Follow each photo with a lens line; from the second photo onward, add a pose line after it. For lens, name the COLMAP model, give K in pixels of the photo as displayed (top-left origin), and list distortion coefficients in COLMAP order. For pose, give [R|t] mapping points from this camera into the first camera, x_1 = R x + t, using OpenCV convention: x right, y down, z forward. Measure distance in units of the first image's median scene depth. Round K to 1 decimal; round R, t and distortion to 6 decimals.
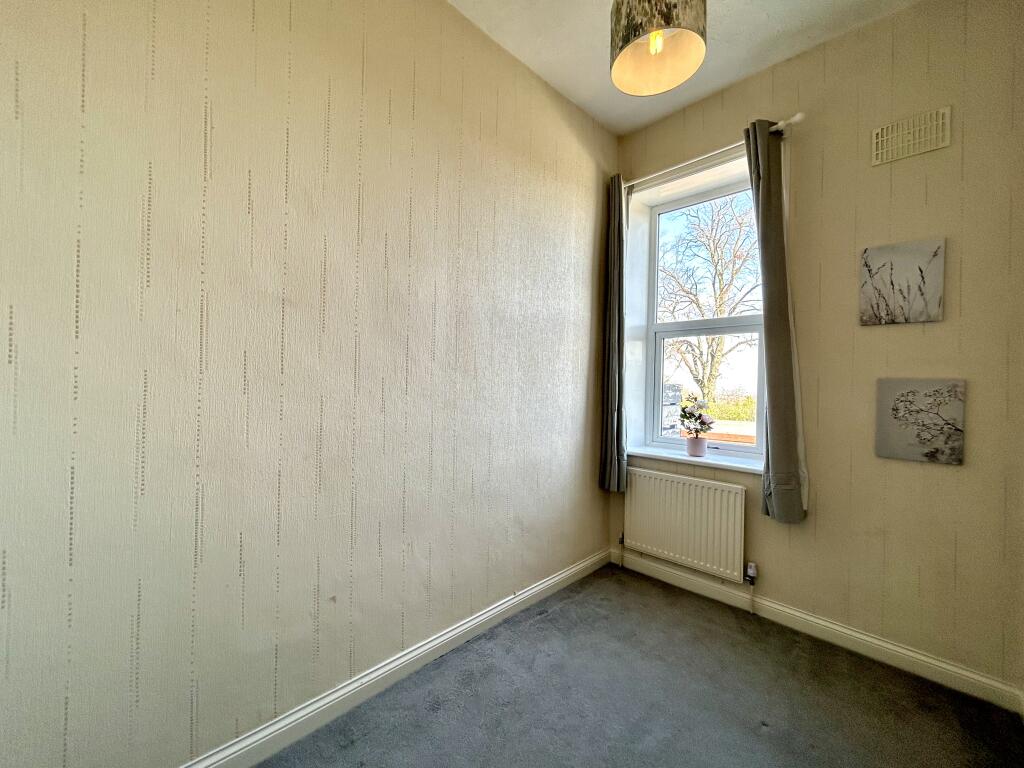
lens RADIAL K [[408.0, 0, 512.0], [0, 408.0, 387.4], [0, 0, 1]] dist [-0.001637, 0.001461]
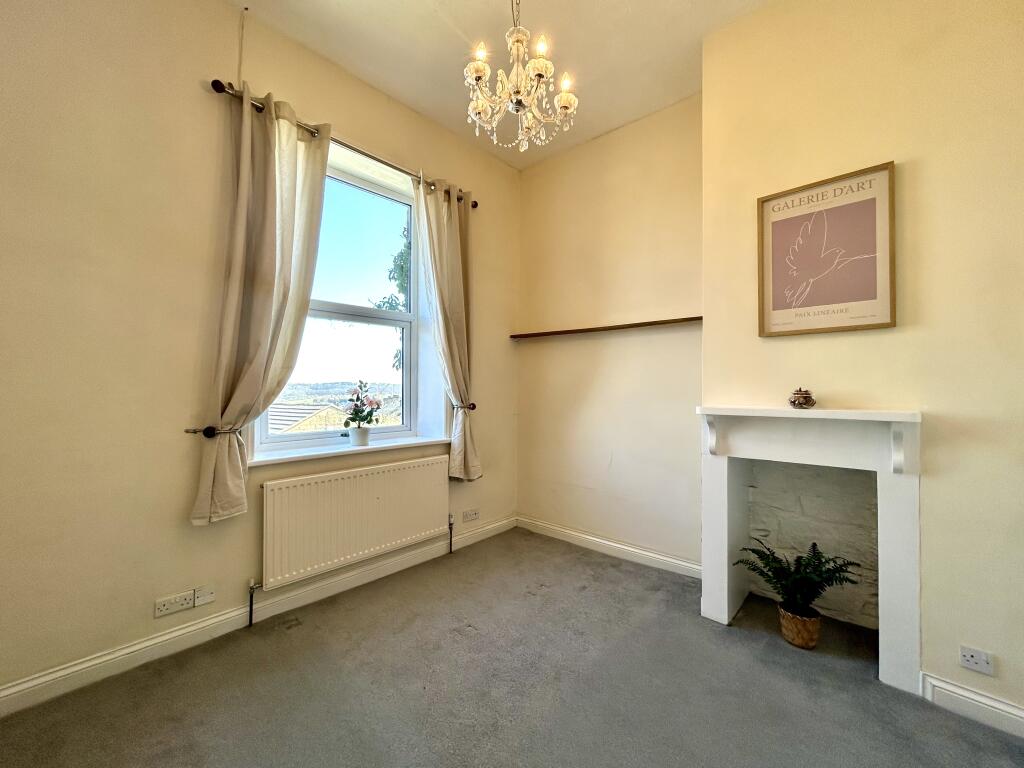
lens RADIAL K [[408.0, 0, 512.1], [0, 408.0, 386.2], [0, 0, 1]] dist [-0.001637, 0.001461]
pose [[-0.013802, -0.013870, 0.999809, -0.543730], [-0.001090, 0.999903, 0.013857, 0.011836], [-0.999904, -0.000898, -0.013816, 0.660435]]
